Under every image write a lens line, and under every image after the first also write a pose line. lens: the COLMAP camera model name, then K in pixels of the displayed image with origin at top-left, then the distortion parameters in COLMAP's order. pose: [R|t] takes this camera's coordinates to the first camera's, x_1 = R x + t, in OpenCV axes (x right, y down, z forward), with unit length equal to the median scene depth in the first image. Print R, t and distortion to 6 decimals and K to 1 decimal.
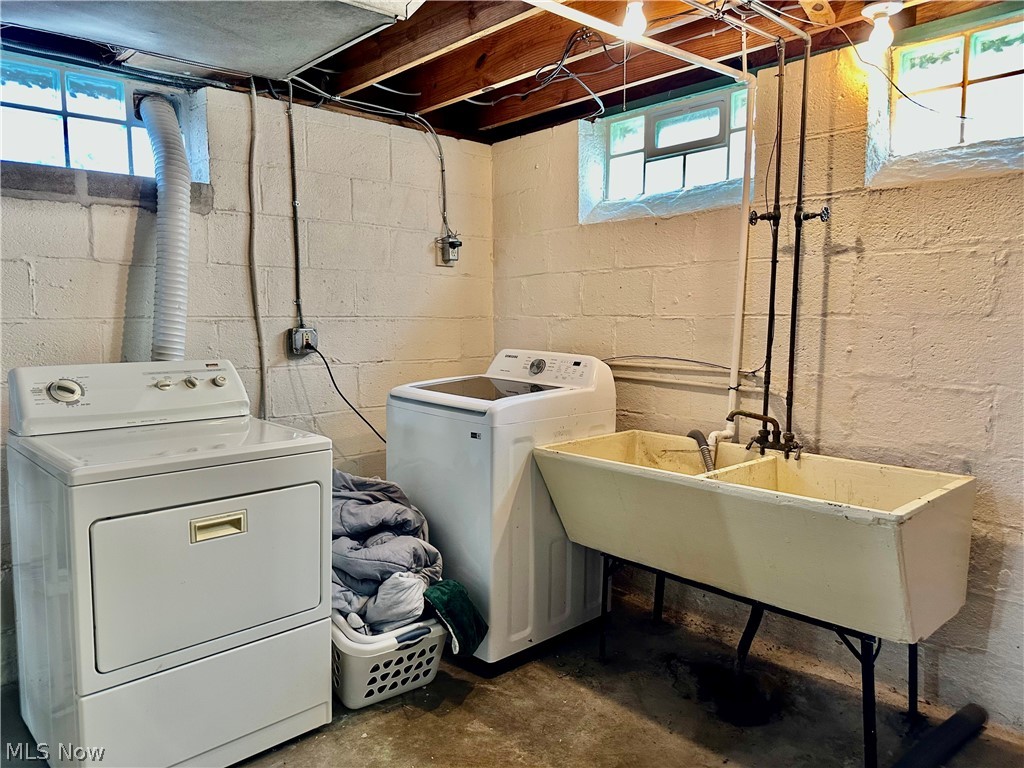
lens RADIAL K [[711.1, 0, 512.0], [0, 711.1, 384.0], [0, 0, 1]] dist [0.080903, -0.148438]
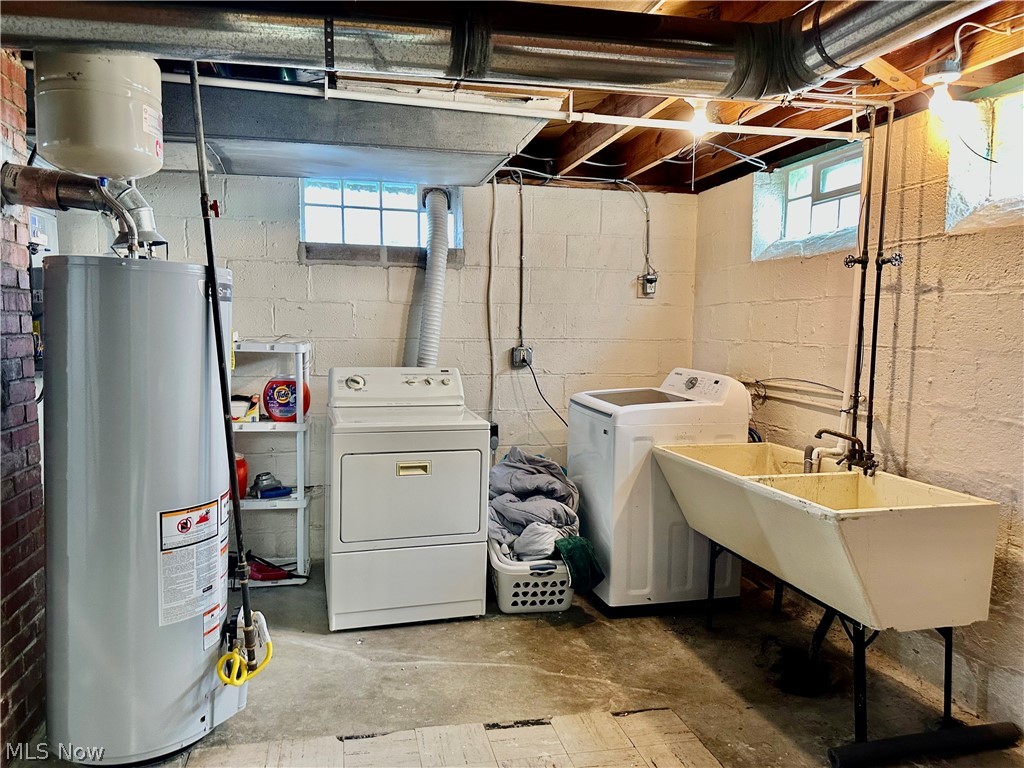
lens RADIAL K [[711.1, 0, 512.0], [0, 711.1, 384.0], [0, 0, 1]] dist [0.080903, -0.148438]
pose [[0.875842, 0.049906, -0.480011, 0.431325], [-0.058386, 0.998290, -0.002742, -0.002935], [0.479054, 0.030427, 0.877258, -0.254154]]
